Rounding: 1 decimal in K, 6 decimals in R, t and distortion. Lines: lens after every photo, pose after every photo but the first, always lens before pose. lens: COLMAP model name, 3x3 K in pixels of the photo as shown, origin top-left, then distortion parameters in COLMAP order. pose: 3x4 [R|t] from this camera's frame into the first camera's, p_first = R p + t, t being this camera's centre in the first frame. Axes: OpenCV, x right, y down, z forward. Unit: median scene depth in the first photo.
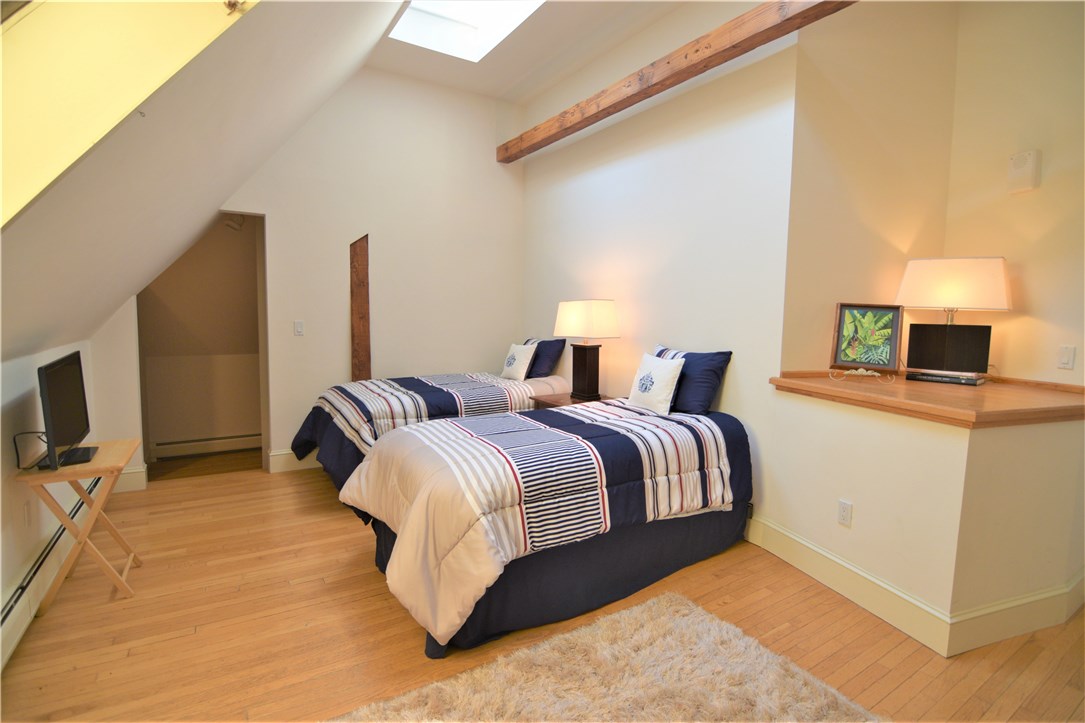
lens RADIAL K [[521.9, 0, 544.2], [0, 521.9, 360.3], [0, 0, 1]] dist [-0.028636, -0.002575]
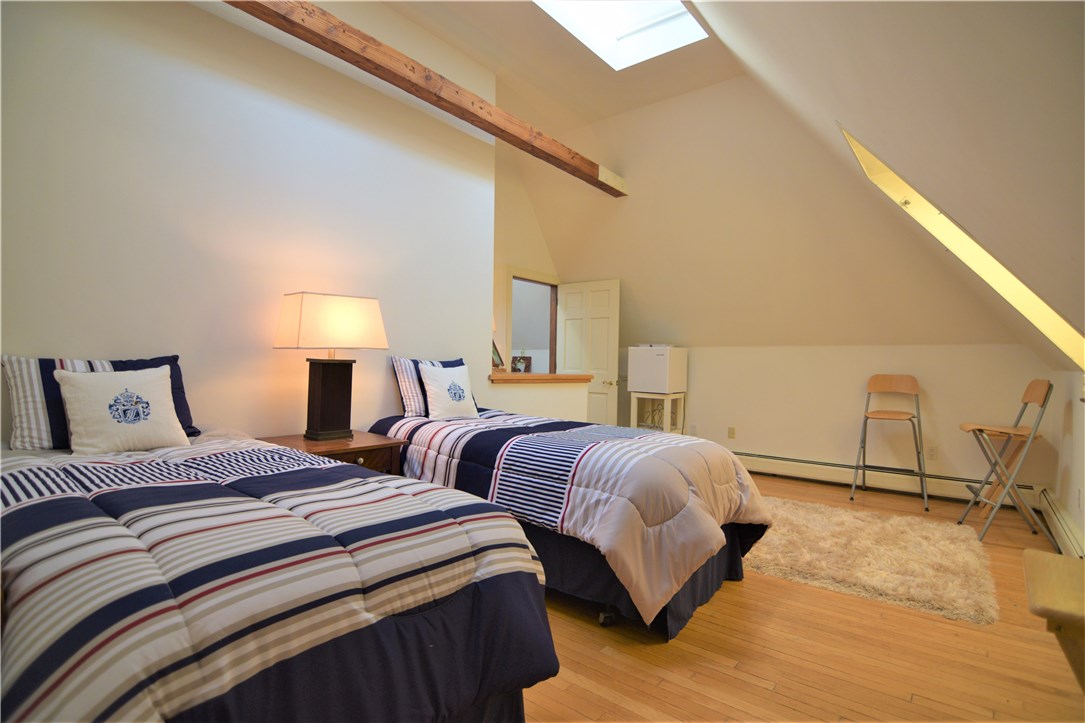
lens RADIAL K [[521.9, 0, 545.7], [0, 521.9, 361.7], [0, 0, 1]] dist [-0.028636, -0.002575]
pose [[-0.323801, -0.015490, 0.945998, -0.858628], [0.060491, 0.997481, 0.037038, -0.043603], [-0.944190, 0.069217, -0.322048, 1.221044]]
